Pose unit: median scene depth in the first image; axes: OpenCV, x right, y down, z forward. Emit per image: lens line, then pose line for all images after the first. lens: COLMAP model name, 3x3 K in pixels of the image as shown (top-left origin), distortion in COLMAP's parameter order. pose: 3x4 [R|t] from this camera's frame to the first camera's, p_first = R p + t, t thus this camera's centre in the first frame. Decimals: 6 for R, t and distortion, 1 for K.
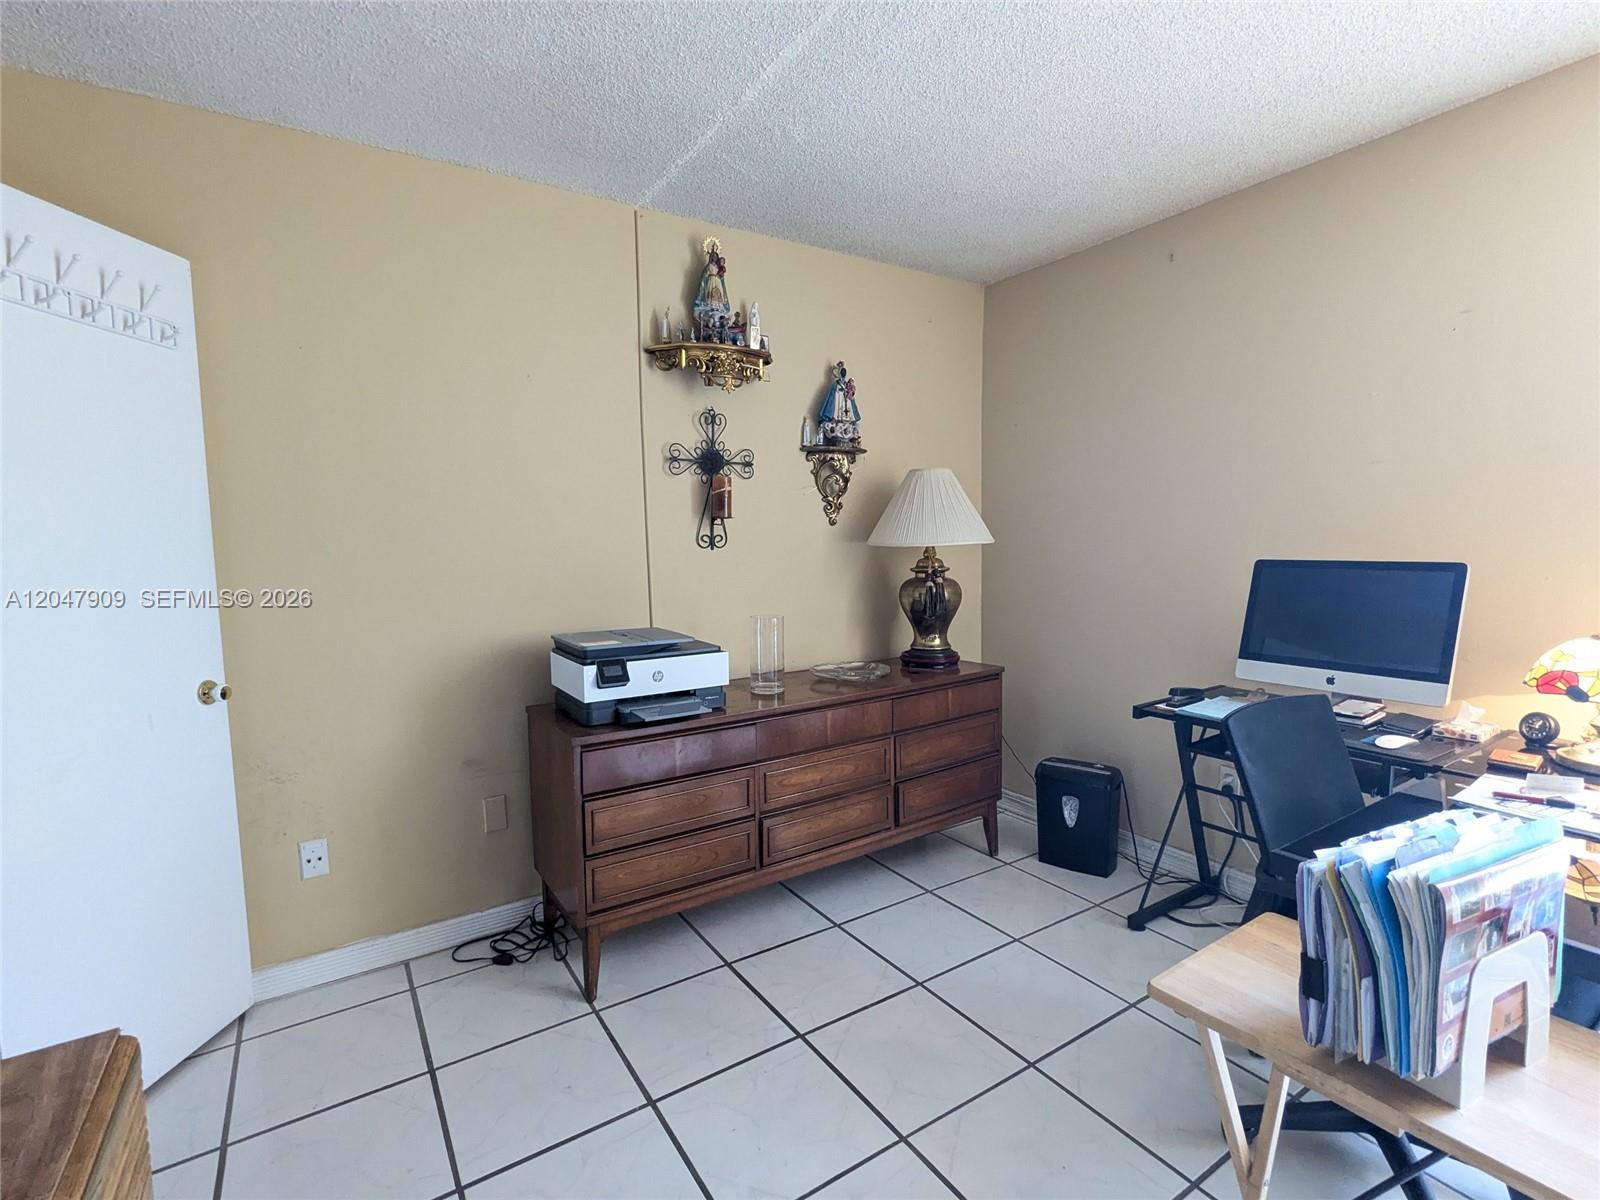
lens RADIAL K [[757.8, 0, 800.7], [0, 757.8, 603.4], [0, 0, 1]] dist [-0.001749, 0.002375]
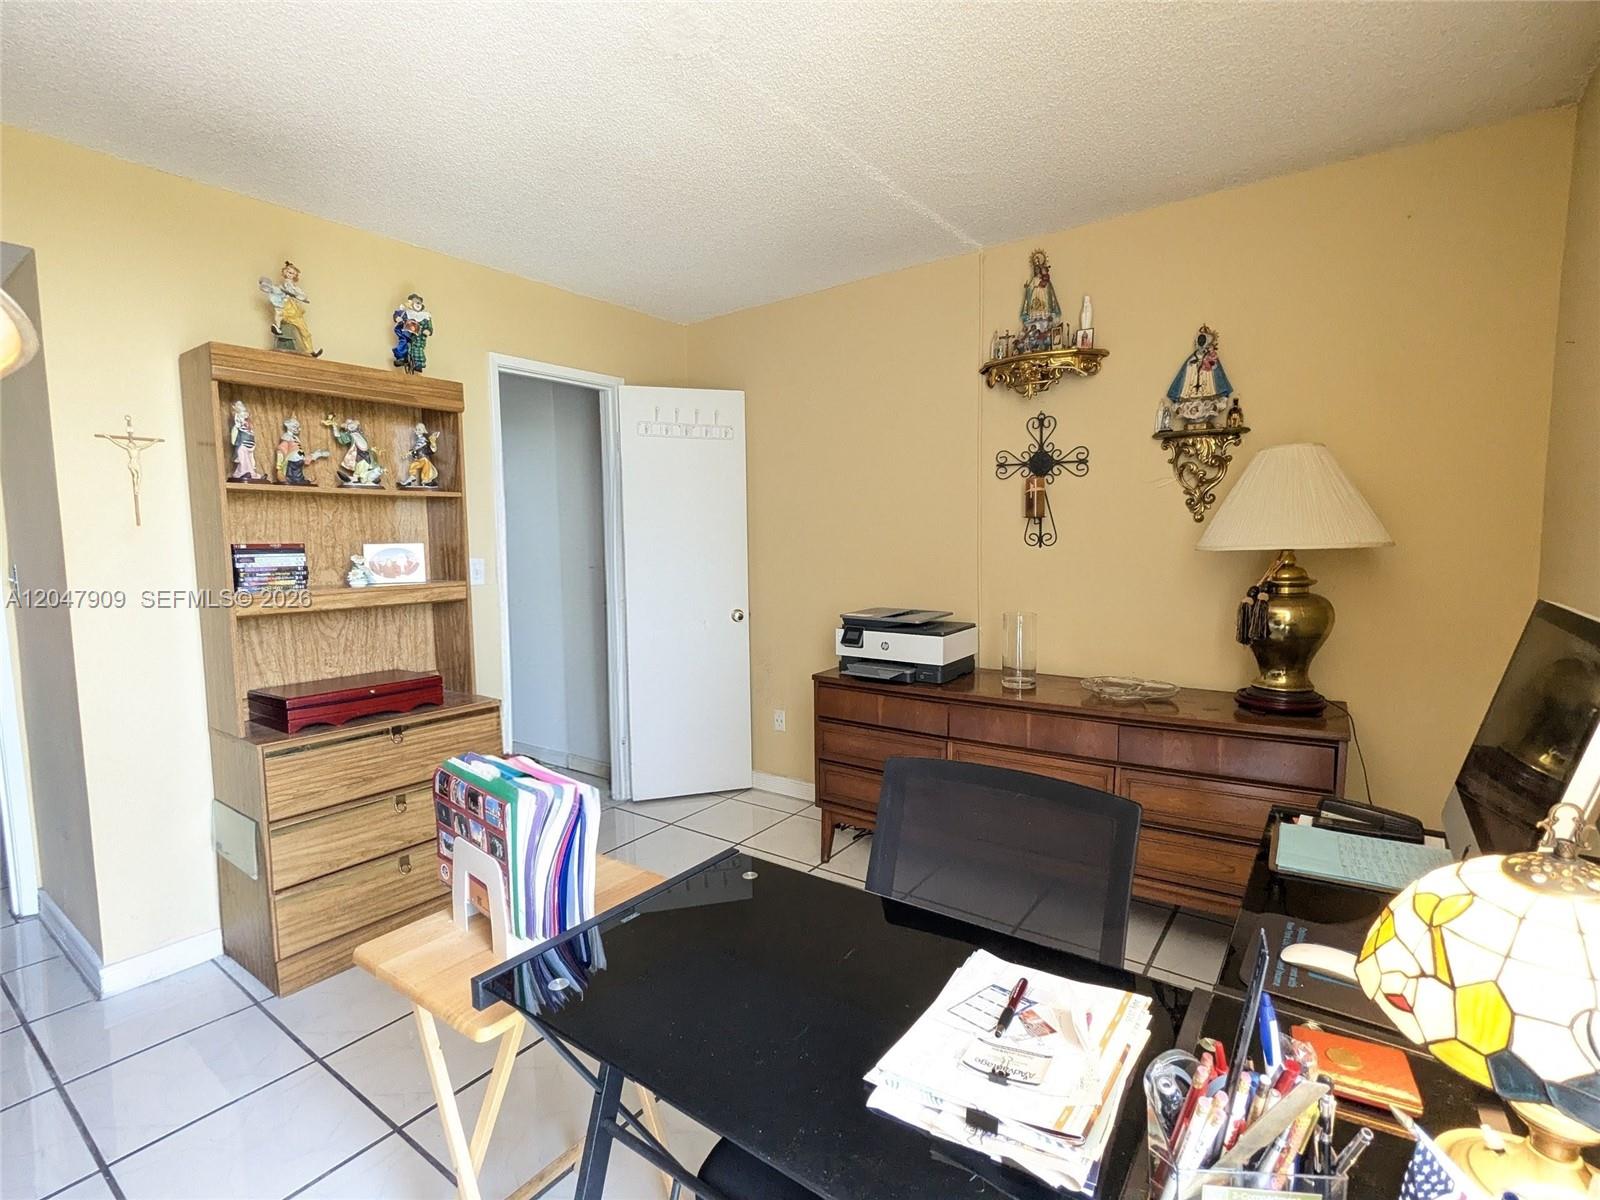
lens RADIAL K [[757.8, 0, 799.3], [0, 757.8, 597.7], [0, 0, 1]] dist [-0.001749, 0.002375]
pose [[0.351527, 0.089293, -0.931910, 0.759836], [-0.074861, 0.994934, 0.067094, -0.048034], [0.933180, 0.046178, 0.356431, 0.325790]]
